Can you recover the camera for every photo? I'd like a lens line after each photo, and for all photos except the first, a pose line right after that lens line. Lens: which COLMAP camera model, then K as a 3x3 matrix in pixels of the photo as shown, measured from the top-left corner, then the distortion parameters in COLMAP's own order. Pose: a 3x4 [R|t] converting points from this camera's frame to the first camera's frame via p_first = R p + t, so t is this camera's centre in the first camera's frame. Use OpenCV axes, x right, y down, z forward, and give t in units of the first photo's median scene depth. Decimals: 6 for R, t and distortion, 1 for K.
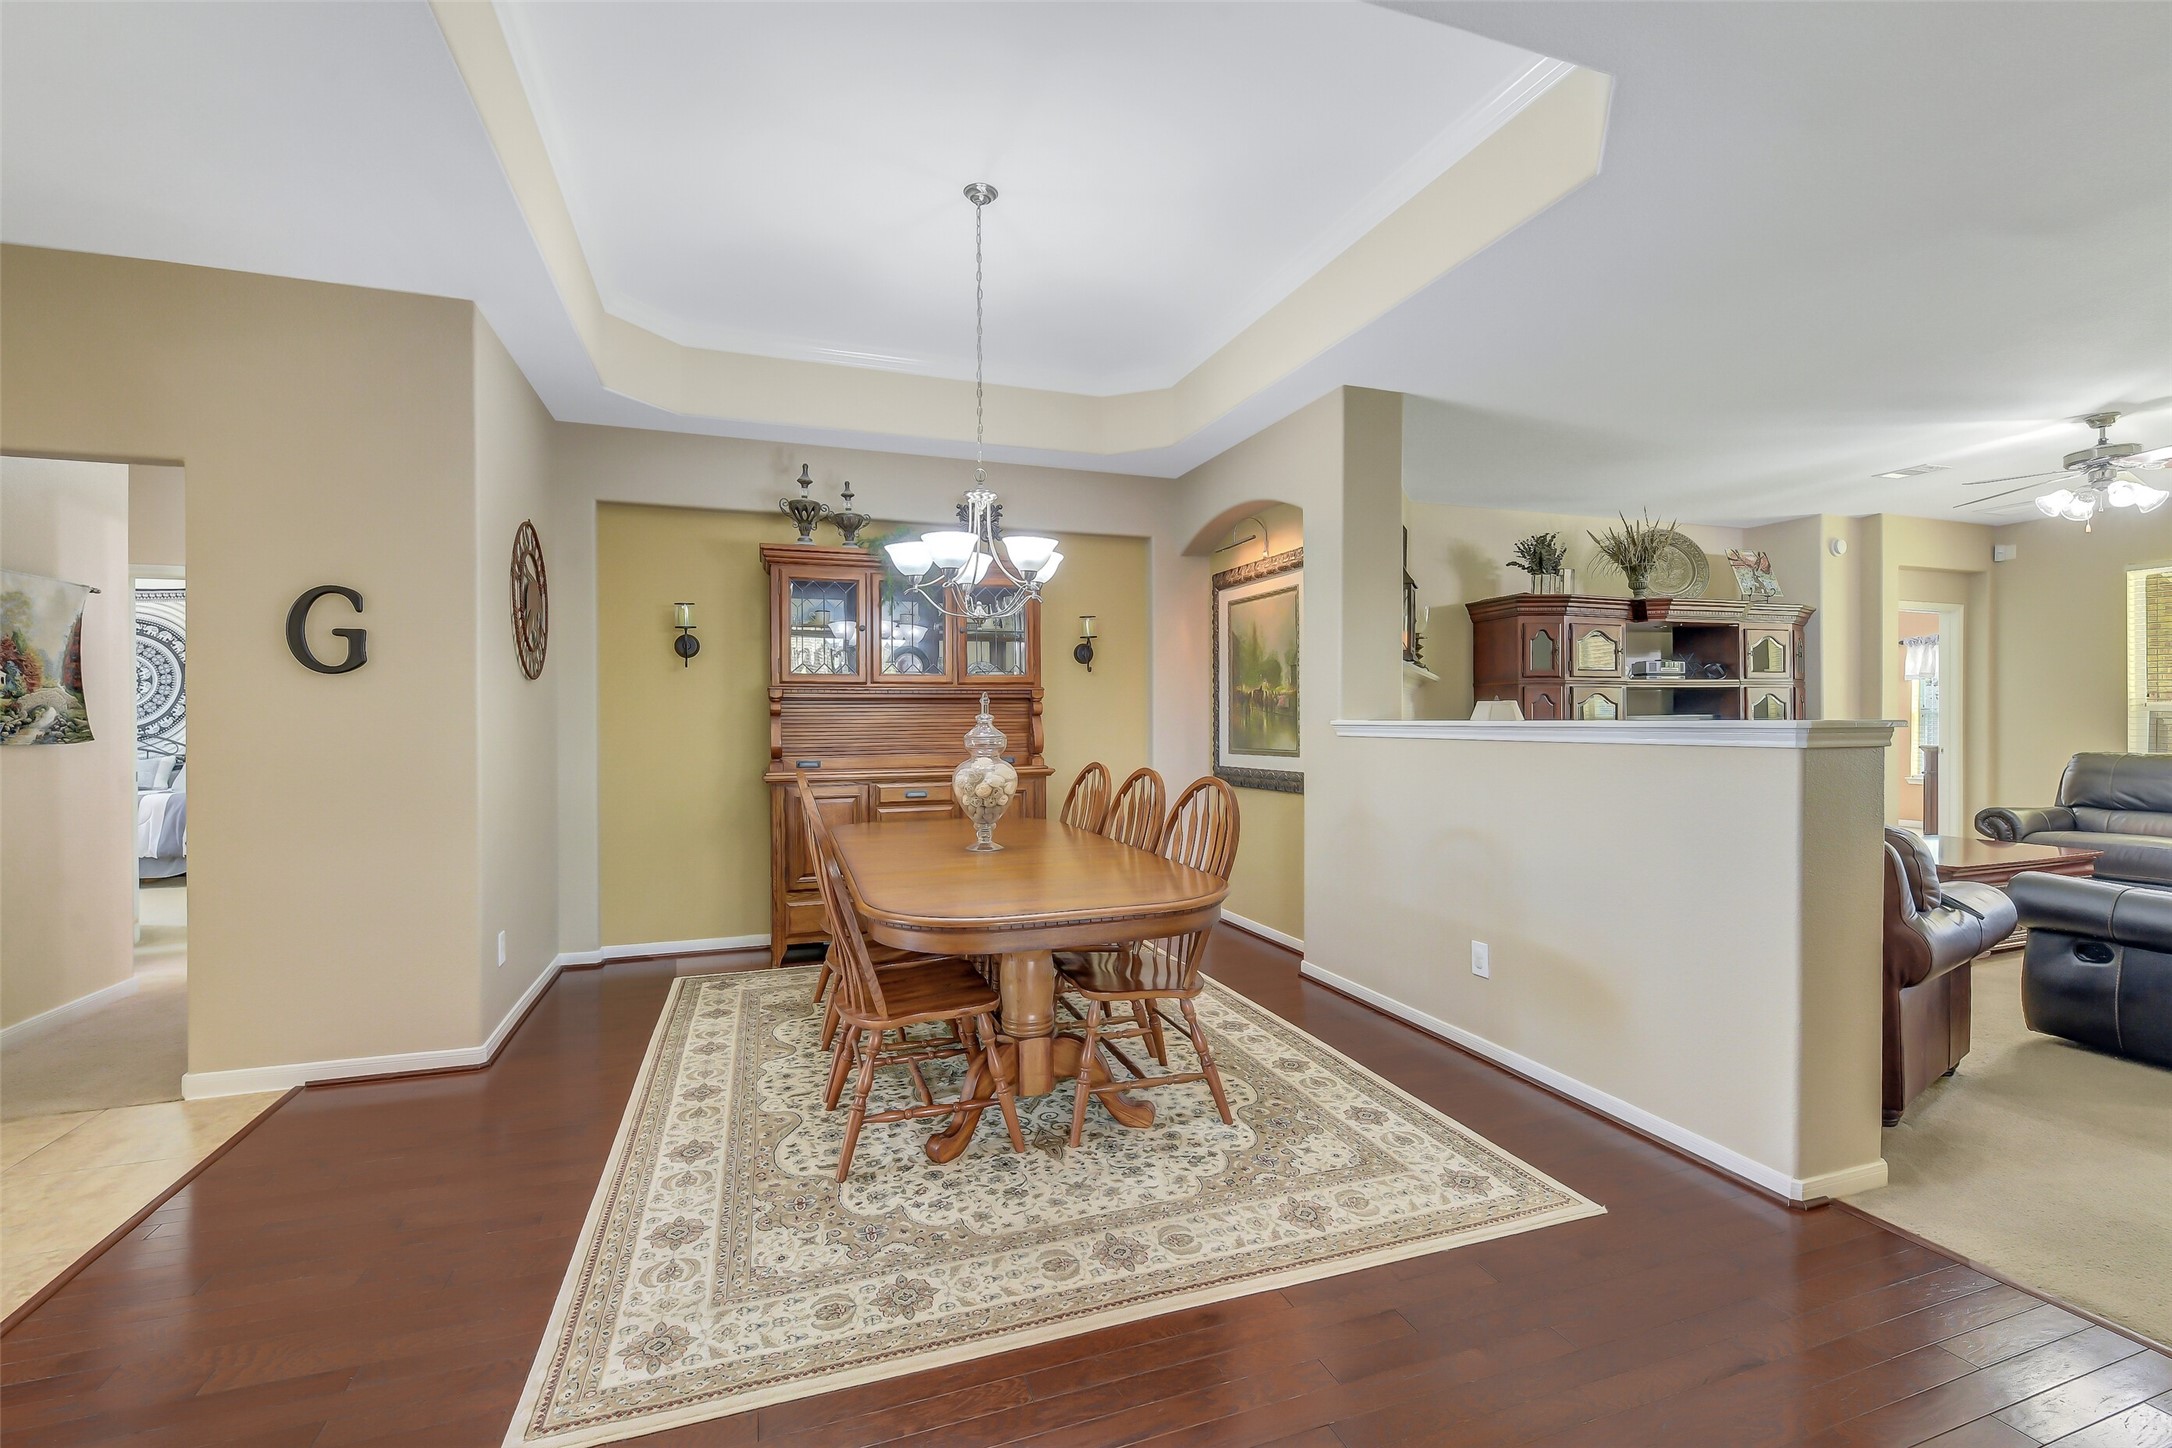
lens RADIAL K [[941.1, 0, 1081.8], [0, 941.1, 718.3], [0, 0, 1]] dist [0.002217, -0.003387]
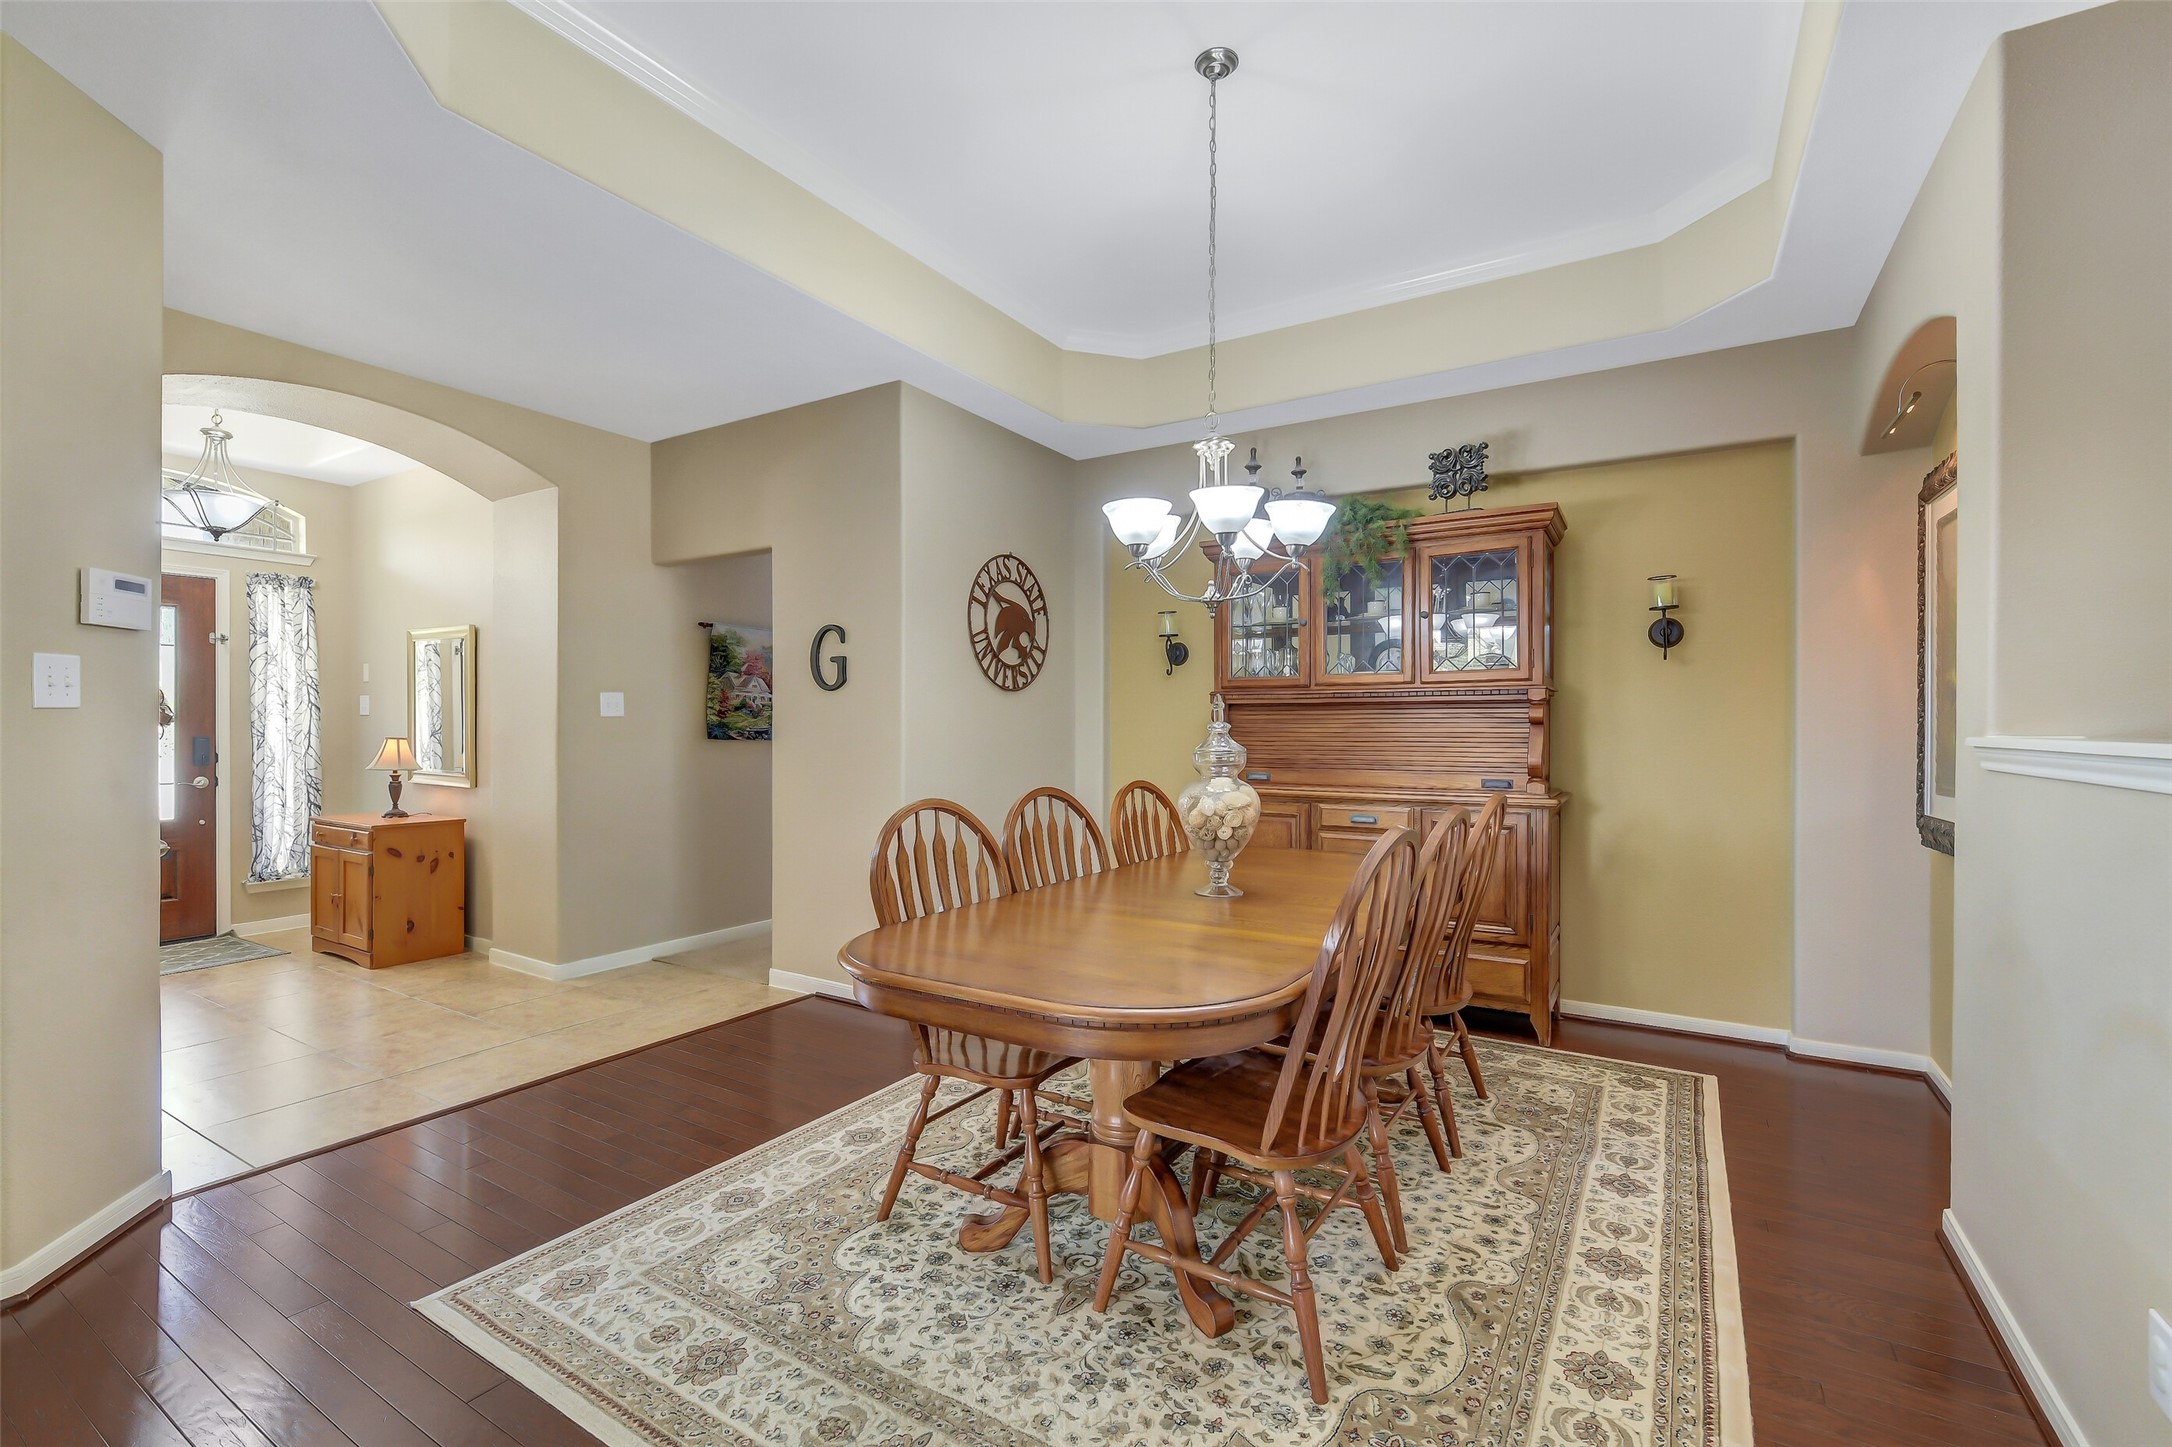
lens RADIAL K [[941.1, 0, 1081.4], [0, 941.1, 725.9], [0, 0, 1]] dist [0.002217, -0.003387]
pose [[0.626589, 0.004573, -0.779336, 0.523787], [-0.005117, 0.999985, 0.001753, -0.002061], [0.779333, 0.002889, 0.626604, 0.497567]]
